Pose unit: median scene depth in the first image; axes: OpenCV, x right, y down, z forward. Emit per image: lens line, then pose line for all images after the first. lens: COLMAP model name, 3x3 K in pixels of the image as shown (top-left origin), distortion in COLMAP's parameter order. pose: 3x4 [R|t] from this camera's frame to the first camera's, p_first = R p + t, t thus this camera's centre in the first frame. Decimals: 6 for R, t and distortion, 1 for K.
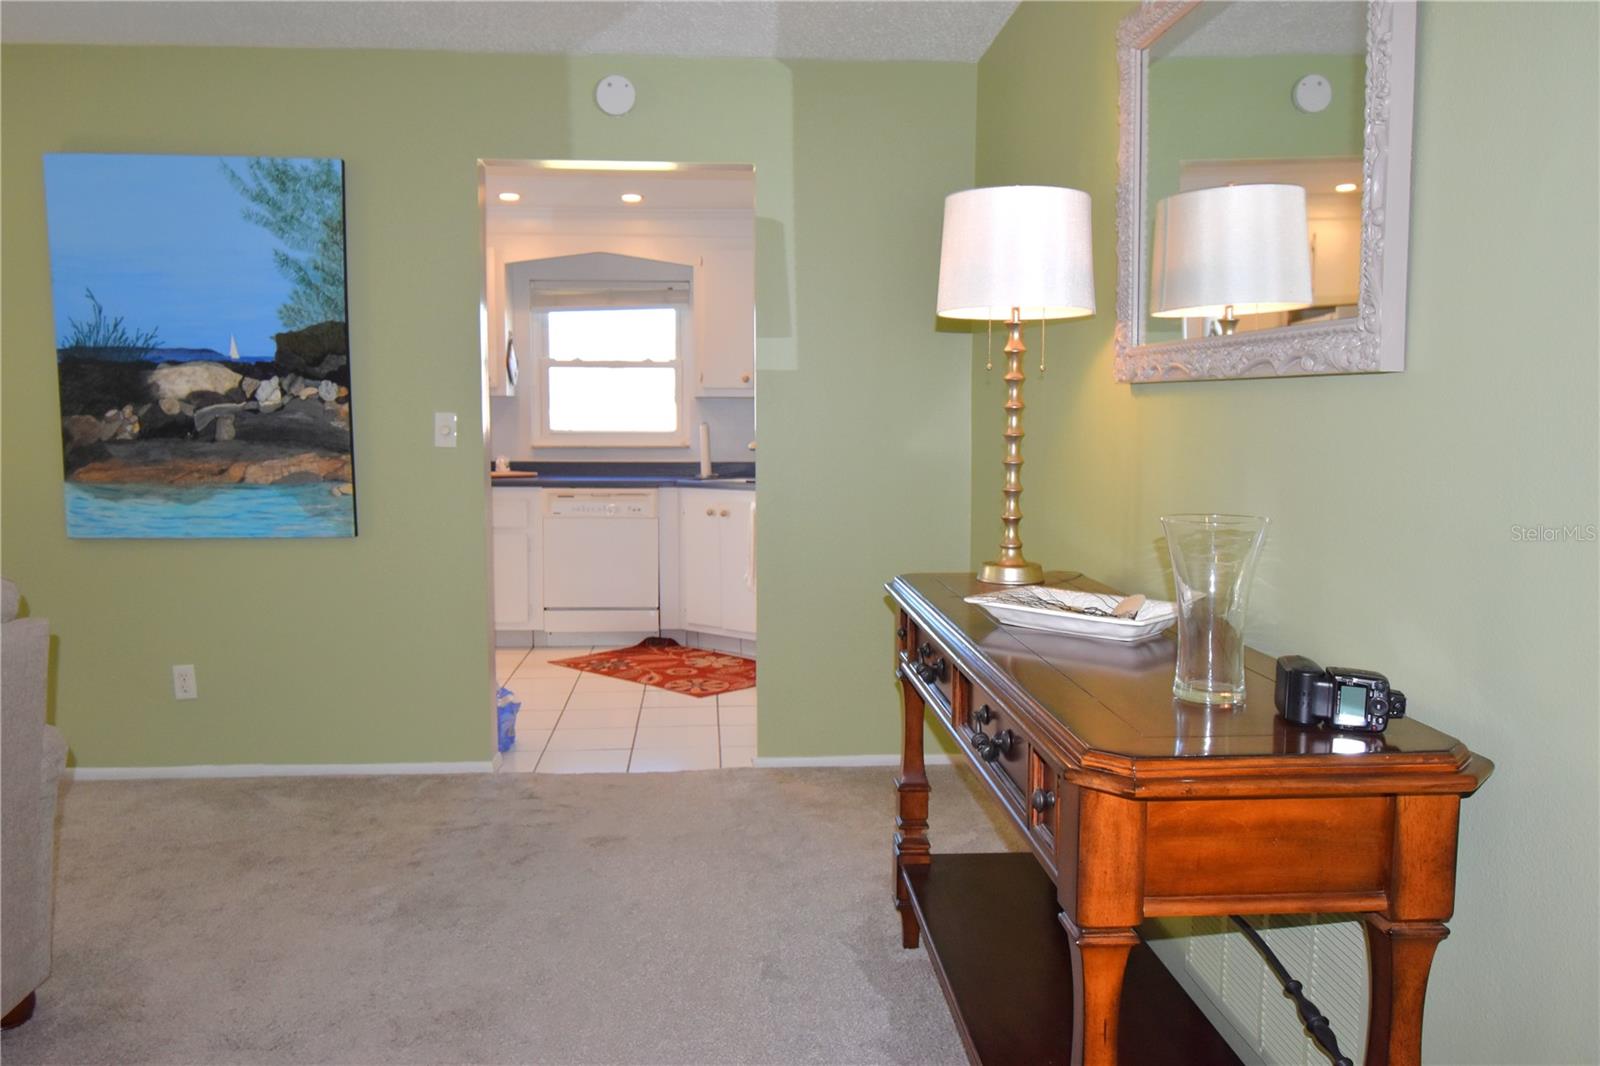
lens RADIAL K [[1236.6, 0, 795.5], [0, 1236.6, 538.0], [0, 0, 1]] dist [-0.000842, -0.005421]
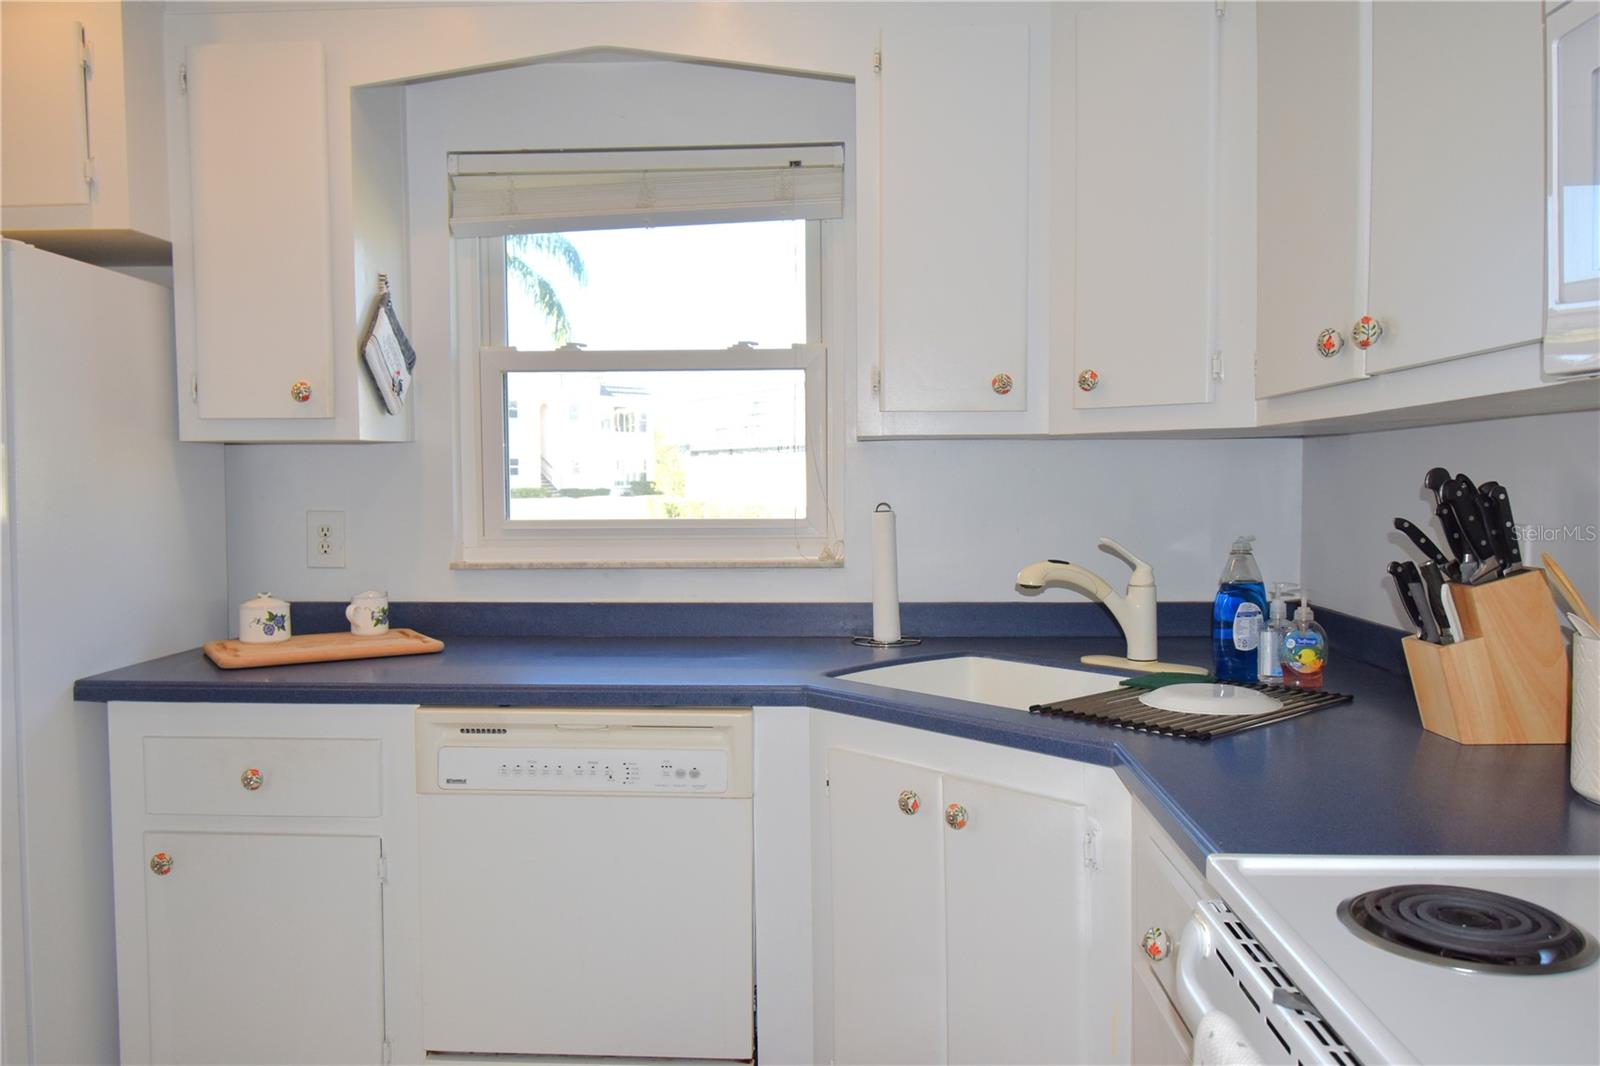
lens RADIAL K [[1212.8, 0, 800.0], [0, 1212.8, 539.6], [0, 0, 1]] dist [0.010356, -0.035923]
pose [[0.994027, -0.007970, -0.108841, -0.057847], [0.002303, 0.998640, -0.052091, -0.062145], [0.109108, 0.051529, 0.992693, 0.622345]]
